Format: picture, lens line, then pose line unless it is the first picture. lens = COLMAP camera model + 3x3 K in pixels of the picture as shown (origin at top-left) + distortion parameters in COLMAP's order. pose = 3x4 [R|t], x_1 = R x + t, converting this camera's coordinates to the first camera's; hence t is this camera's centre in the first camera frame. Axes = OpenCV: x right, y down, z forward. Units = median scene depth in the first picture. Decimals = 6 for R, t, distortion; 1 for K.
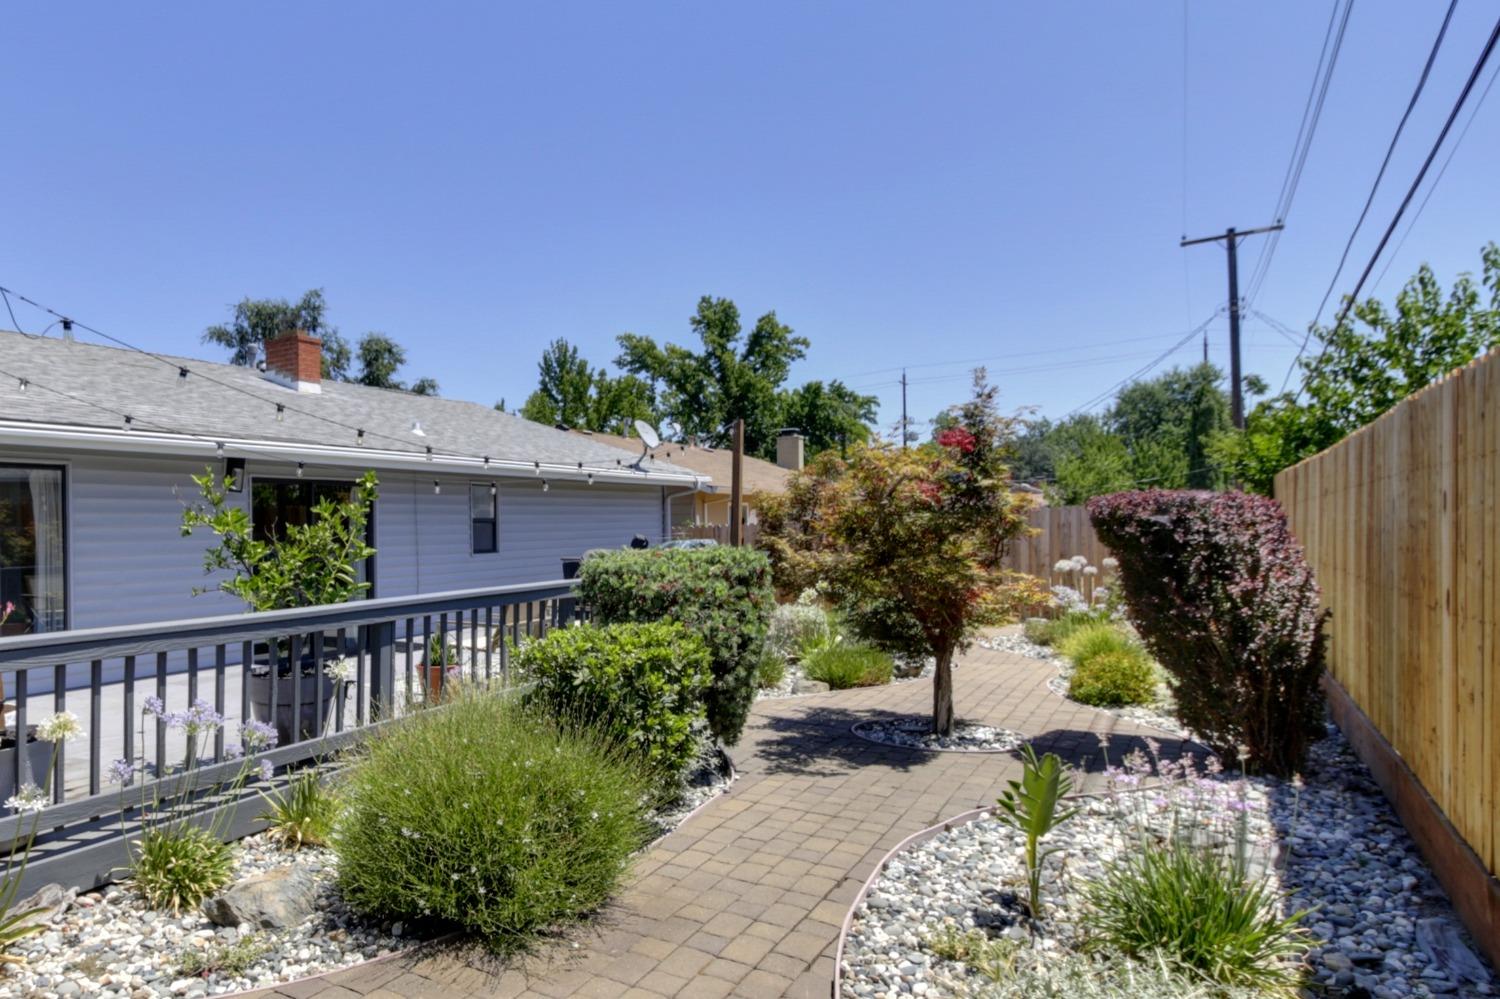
lens RADIAL K [[697.7, 0, 677.1], [0, 697.7, 516.2], [0, 0, 1]] dist [0.013772, -0.007184]
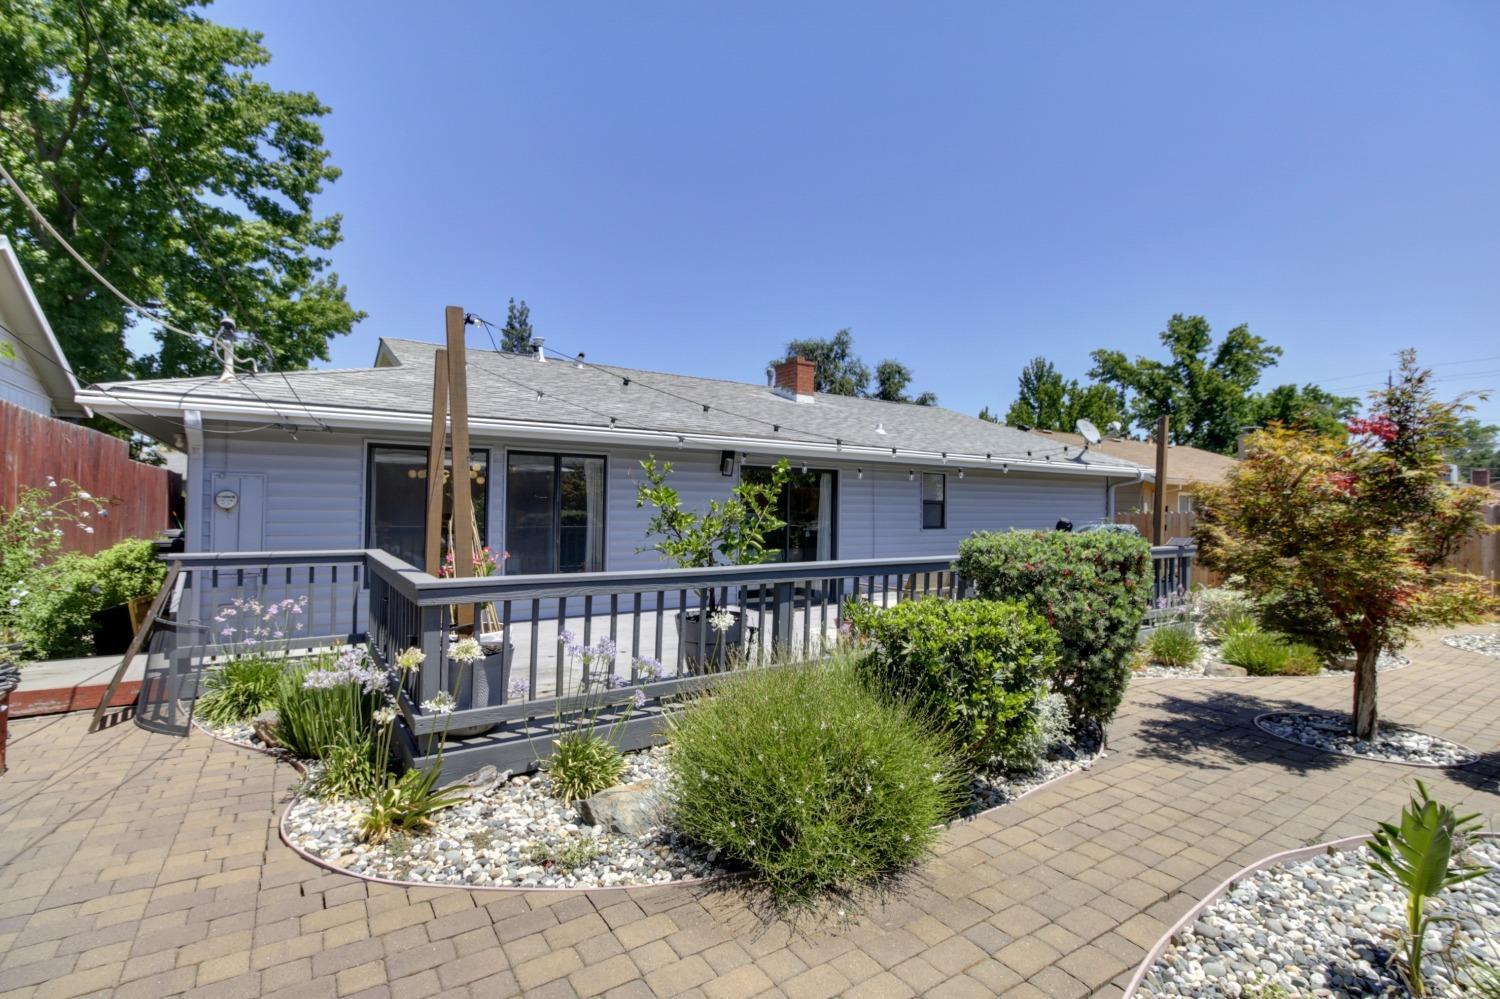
lens RADIAL K [[659.9, 0, 743.1], [0, 659.9, 485.9], [0, 0, 1]] dist [0.008409, -0.008257]
pose [[0.946943, 0.017764, -0.320911, -0.121308], [-0.023207, 0.999644, -0.013144, 0.000090], [0.320564, 0.019894, 0.947018, -0.113548]]
